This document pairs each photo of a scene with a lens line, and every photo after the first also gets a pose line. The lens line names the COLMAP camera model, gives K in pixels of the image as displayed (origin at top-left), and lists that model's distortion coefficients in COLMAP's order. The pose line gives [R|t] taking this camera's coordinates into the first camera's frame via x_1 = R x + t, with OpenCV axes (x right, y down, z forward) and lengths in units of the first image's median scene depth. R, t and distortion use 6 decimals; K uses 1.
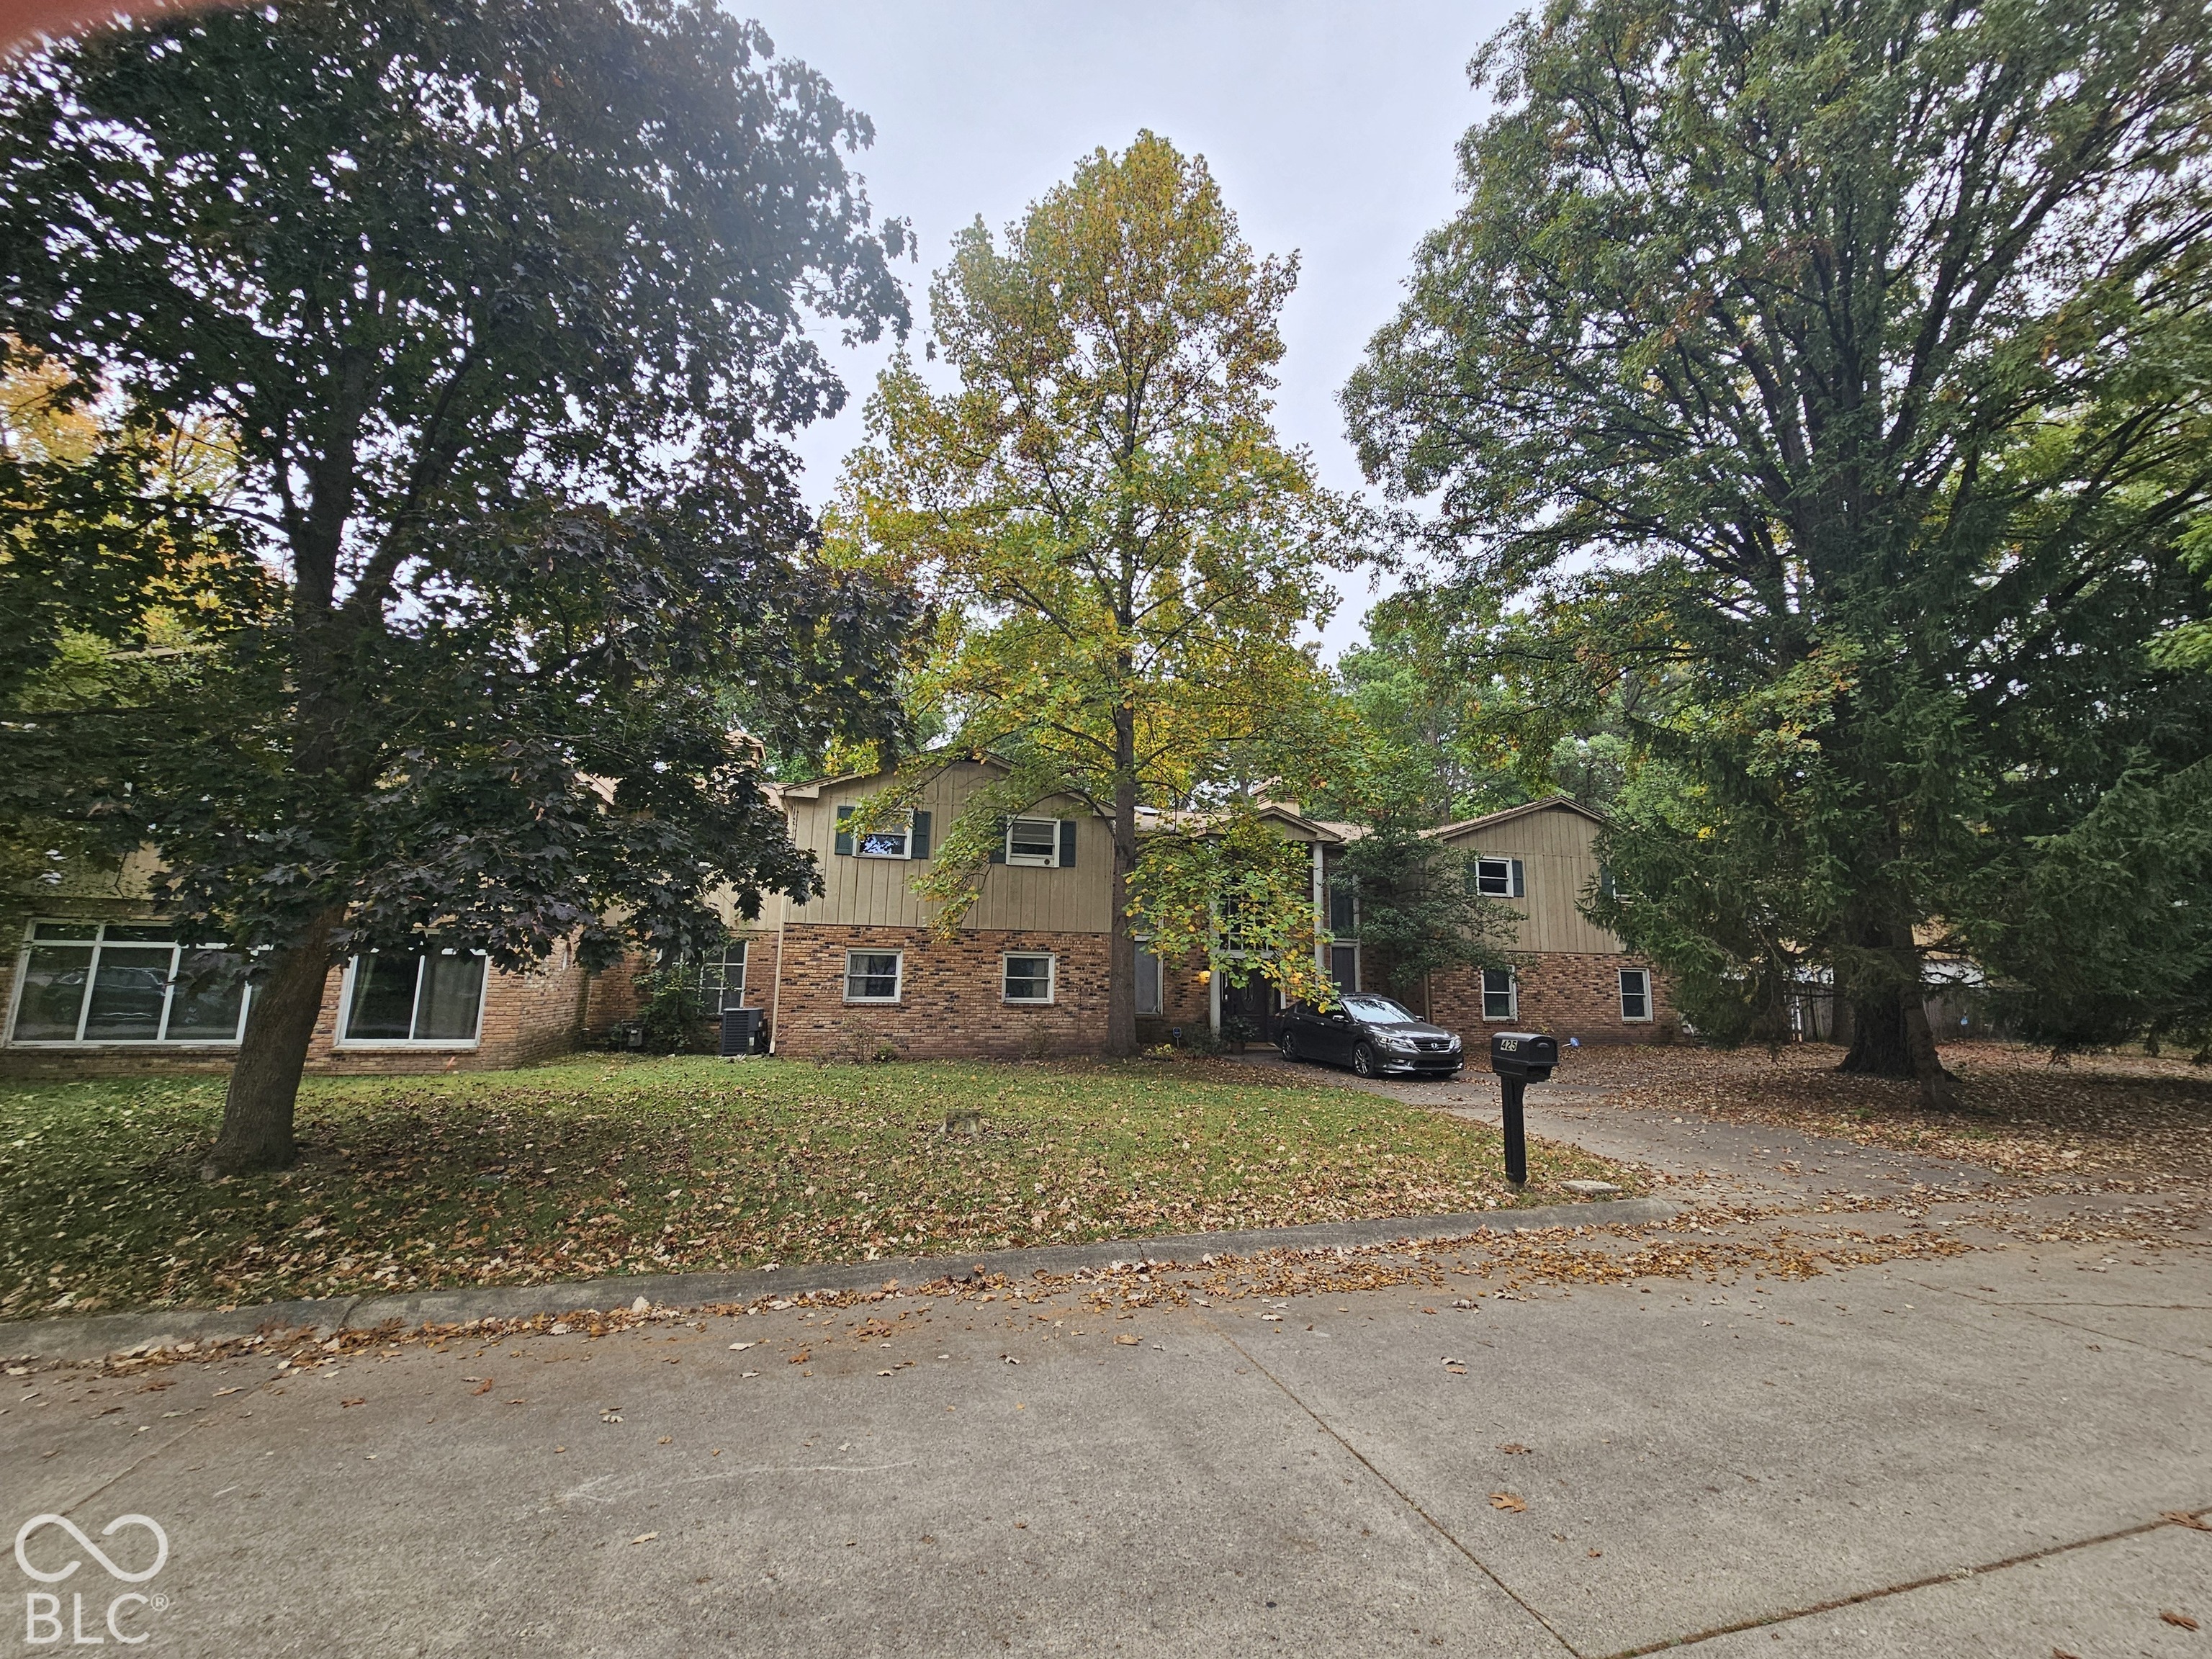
lens RADIAL K [[897.6, 0, 1106.0], [0, 897.6, 829.5], [0, 0, 1]] dist [-0.001732, -0.000161]
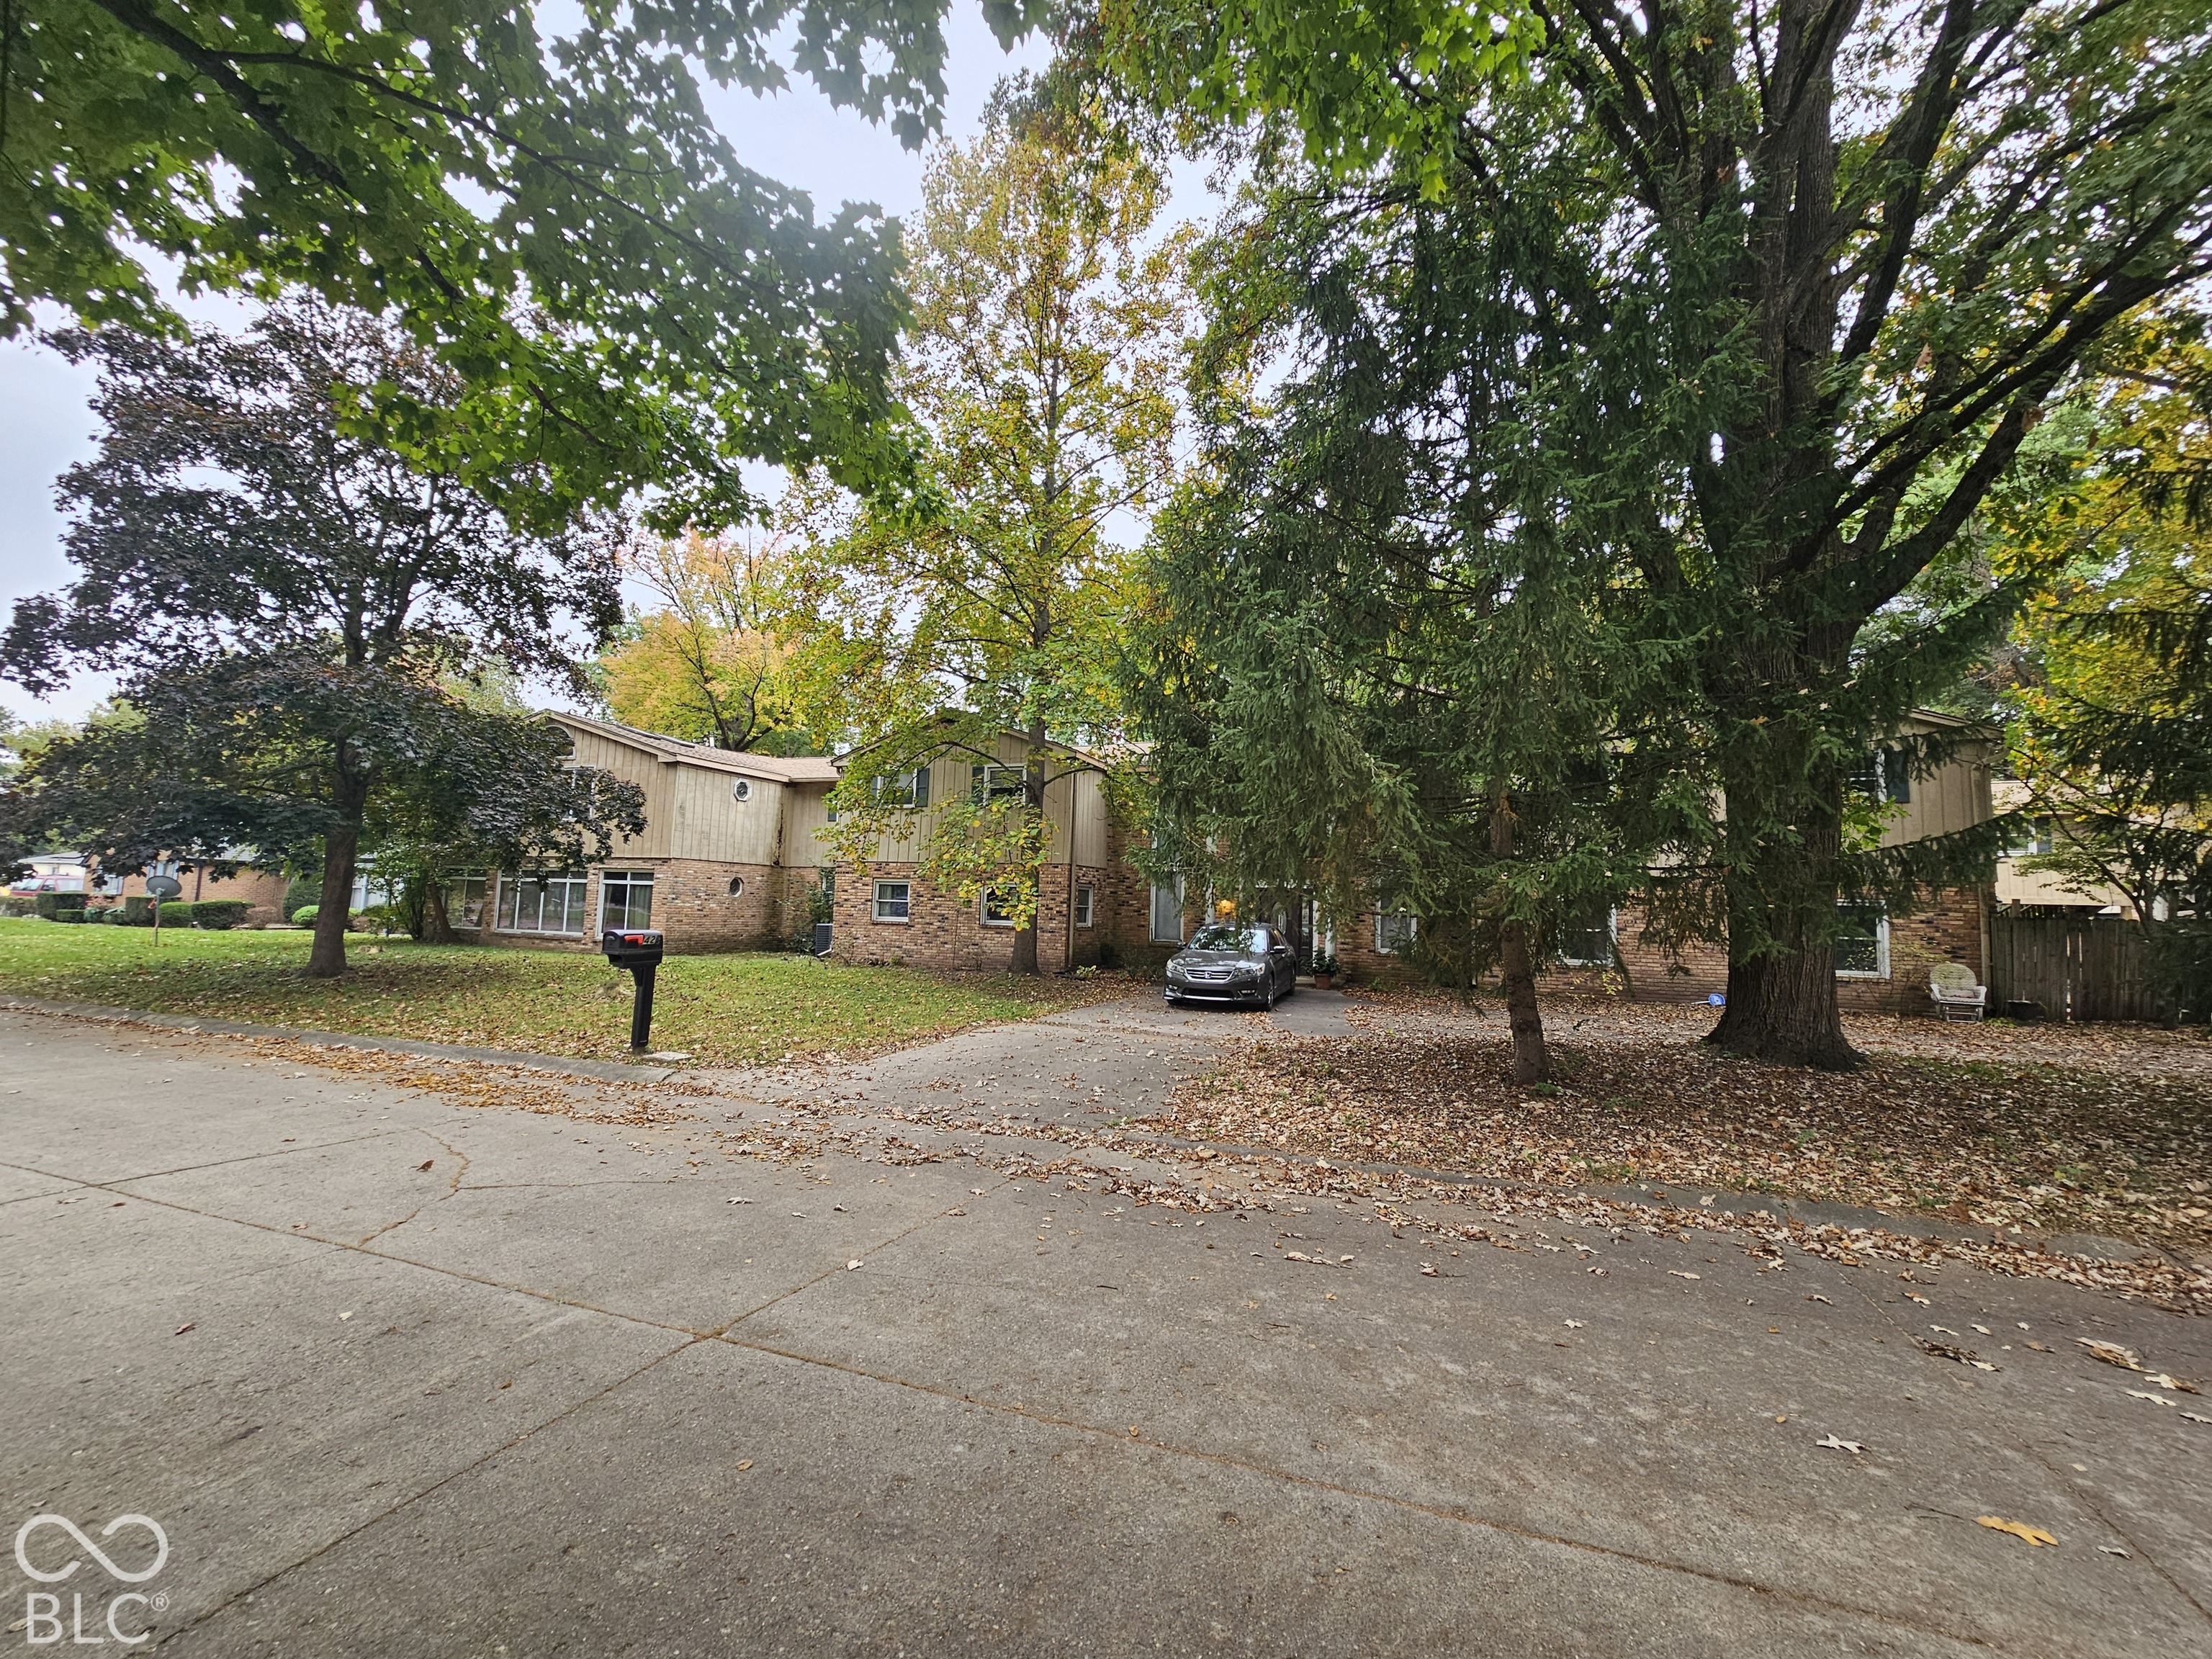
lens RADIAL K [[897.6, 0, 1106.0], [0, 897.6, 829.5], [0, 0, 1]] dist [-0.001732, -0.000161]
pose [[0.789284, -0.046227, -0.612286, 0.745224], [0.083871, 0.995932, 0.032925, 0.048621], [0.608274, -0.077340, 0.789950, 0.198161]]
